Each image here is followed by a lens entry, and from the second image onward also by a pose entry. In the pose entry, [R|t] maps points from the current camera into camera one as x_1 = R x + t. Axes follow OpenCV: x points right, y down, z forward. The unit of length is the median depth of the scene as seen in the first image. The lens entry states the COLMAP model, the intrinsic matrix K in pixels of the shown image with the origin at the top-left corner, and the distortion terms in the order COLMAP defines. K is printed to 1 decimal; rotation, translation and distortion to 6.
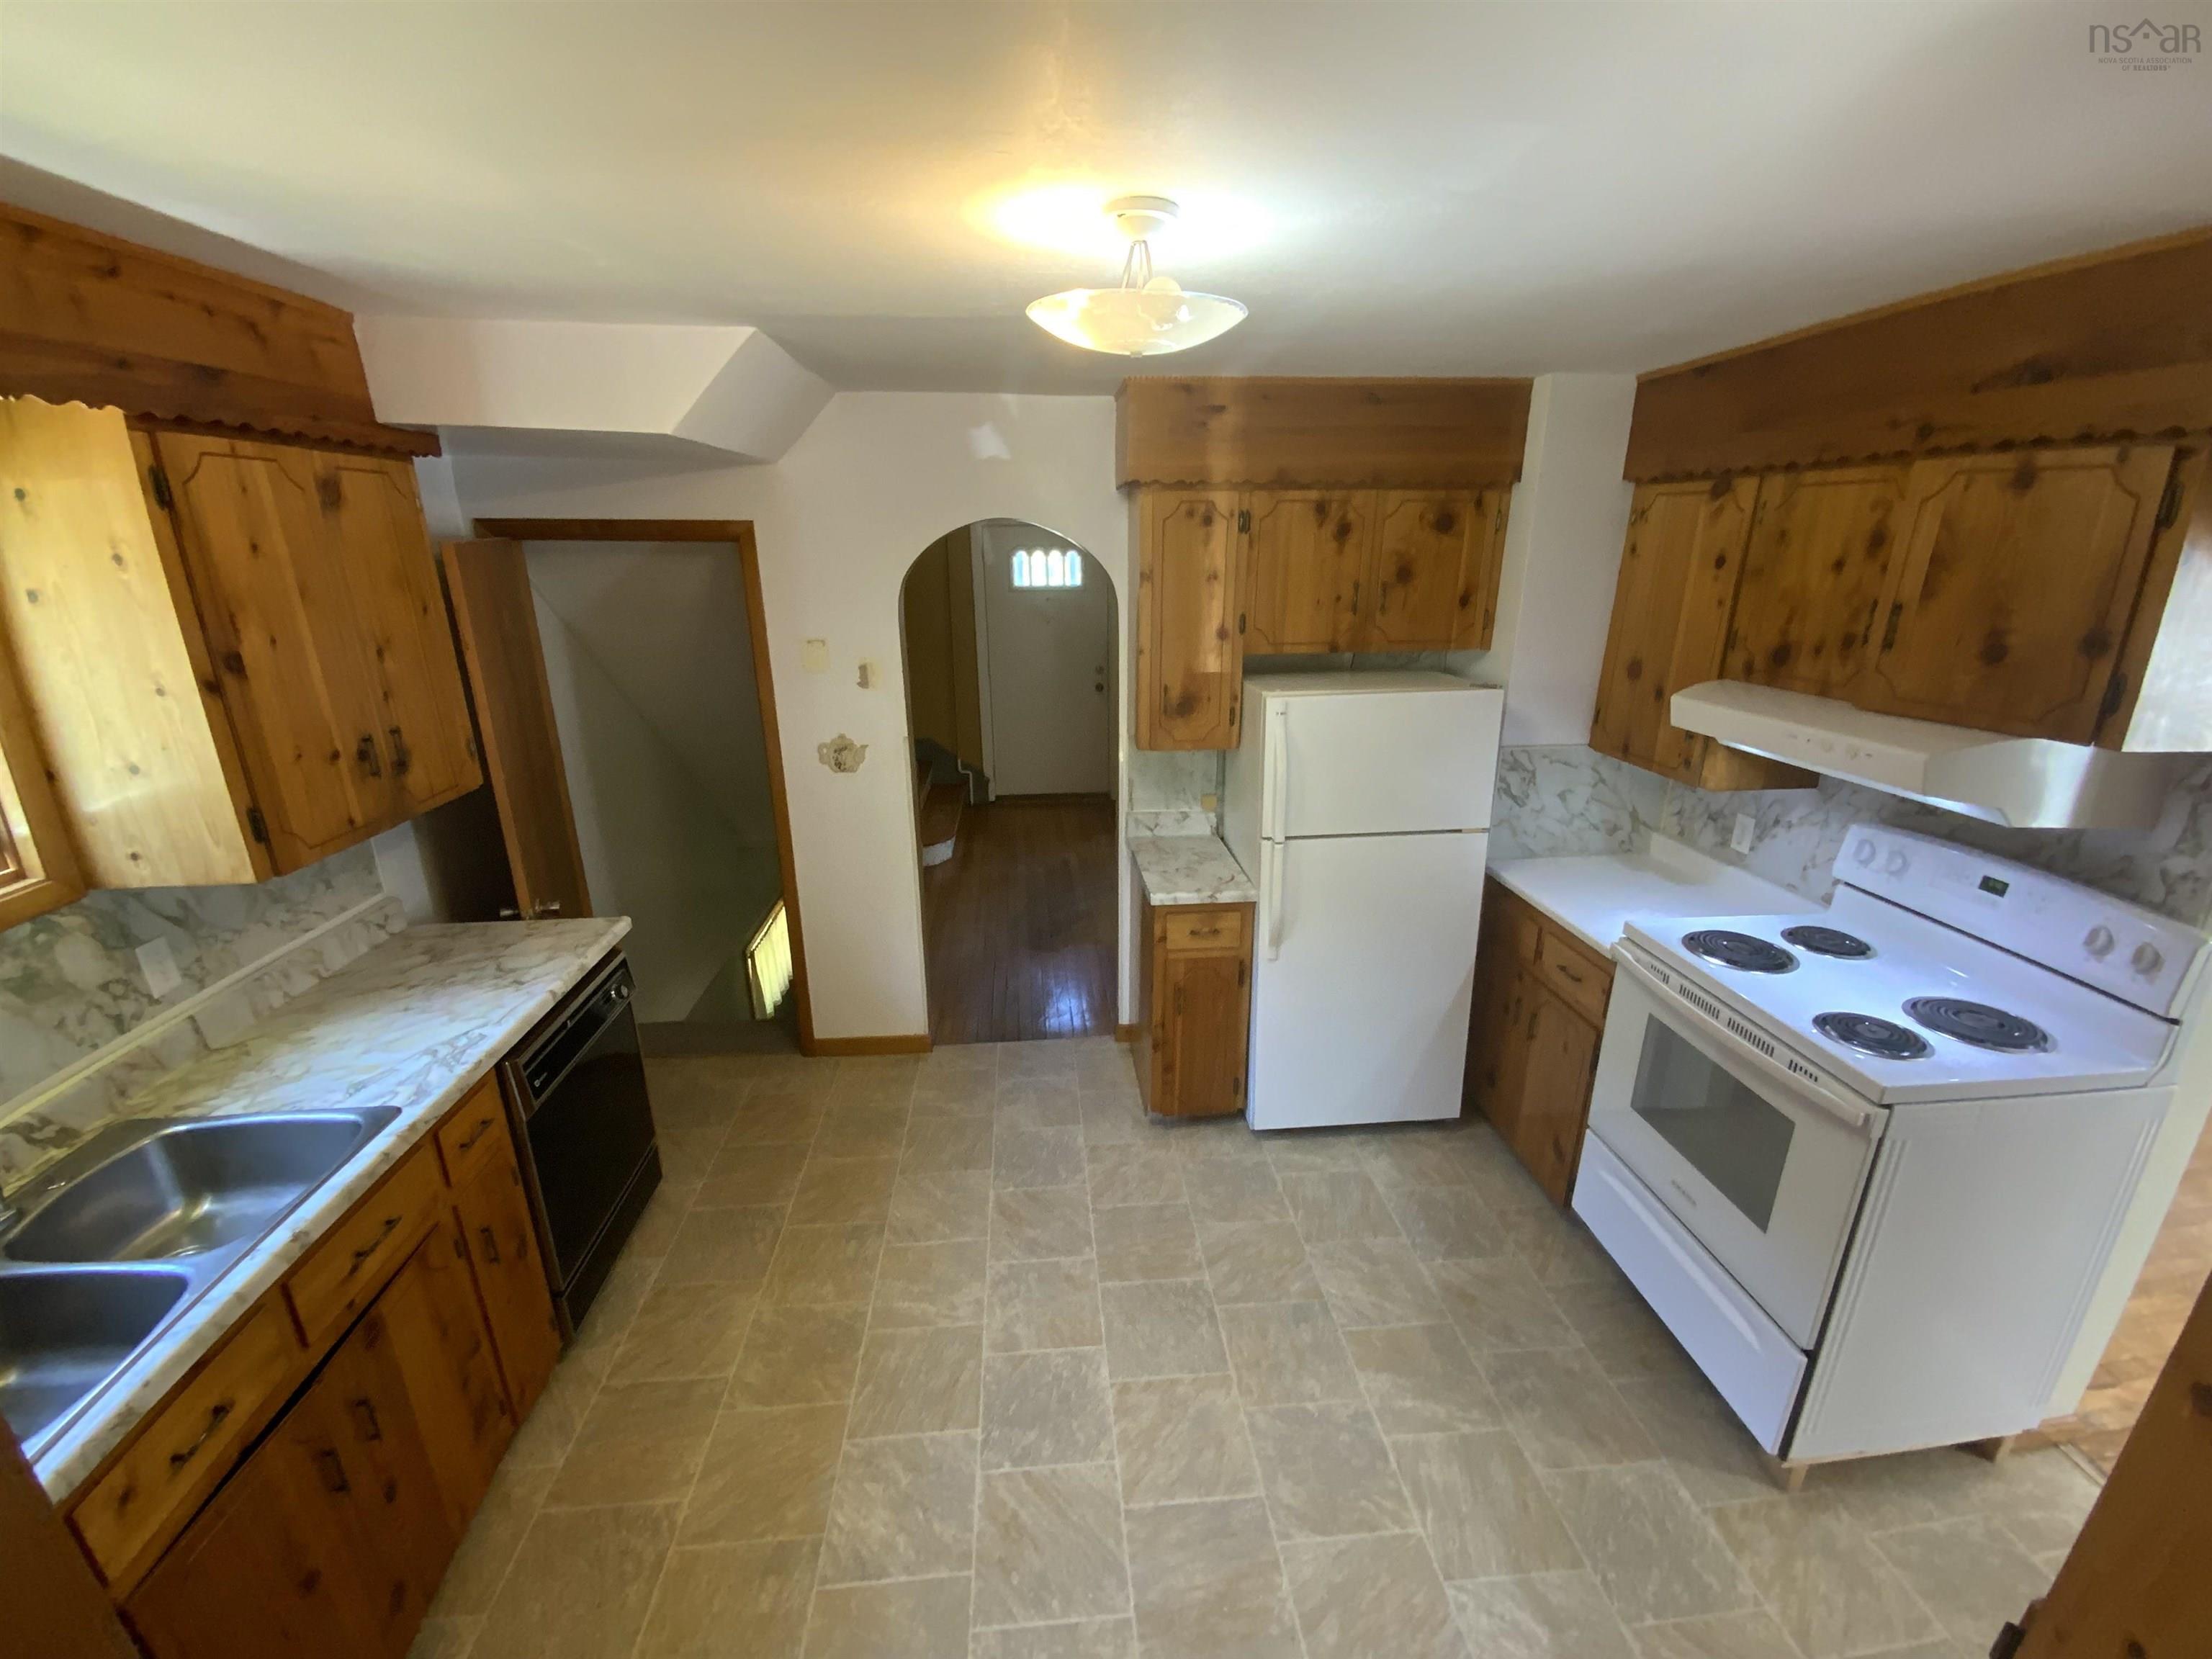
lens RADIAL K [[890.3, 0, 1115.1], [0, 890.3, 833.9], [0, 0, 1]] dist [0.018786, -0.017483]
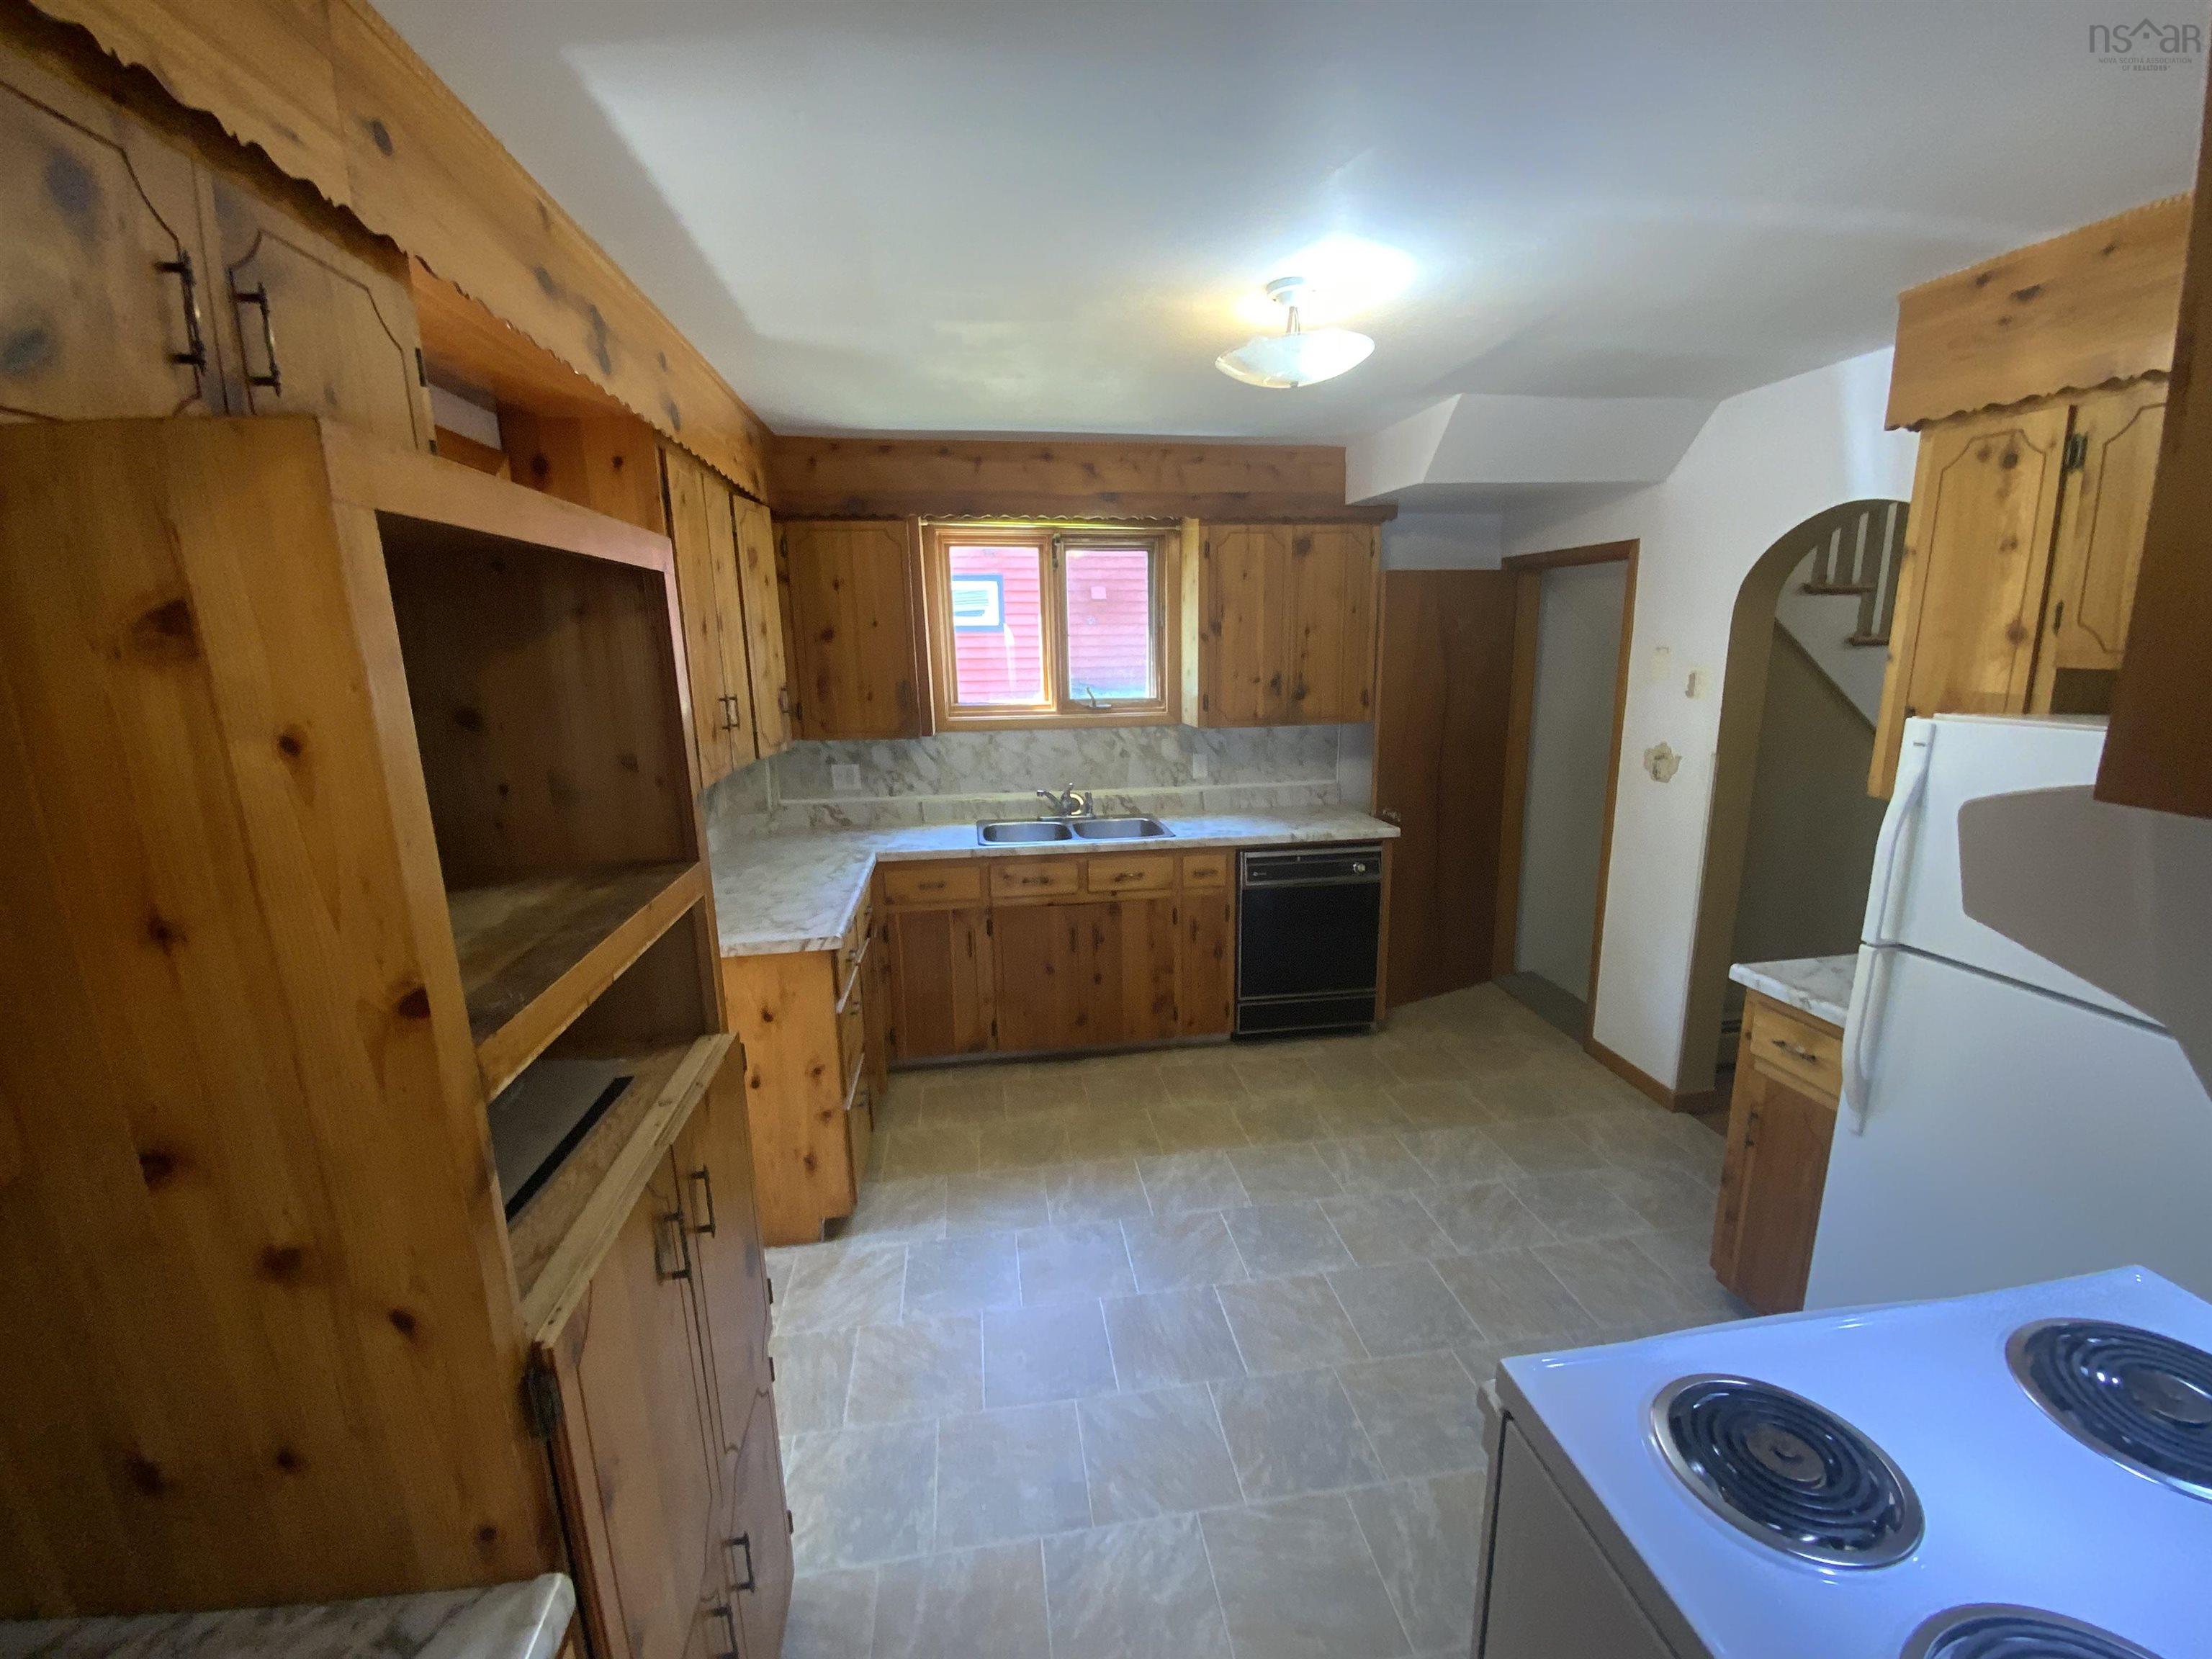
lens RADIAL K [[926.1, 0, 1135.8], [0, 926.1, 856.4], [0, 0, 1]] dist [0.055887, -0.042609]
pose [[0.068869, 0.222264, -0.972551, 1.086001], [-0.290614, 0.937056, 0.193572, -0.037492], [0.954359, 0.269306, 0.129127, 0.524430]]
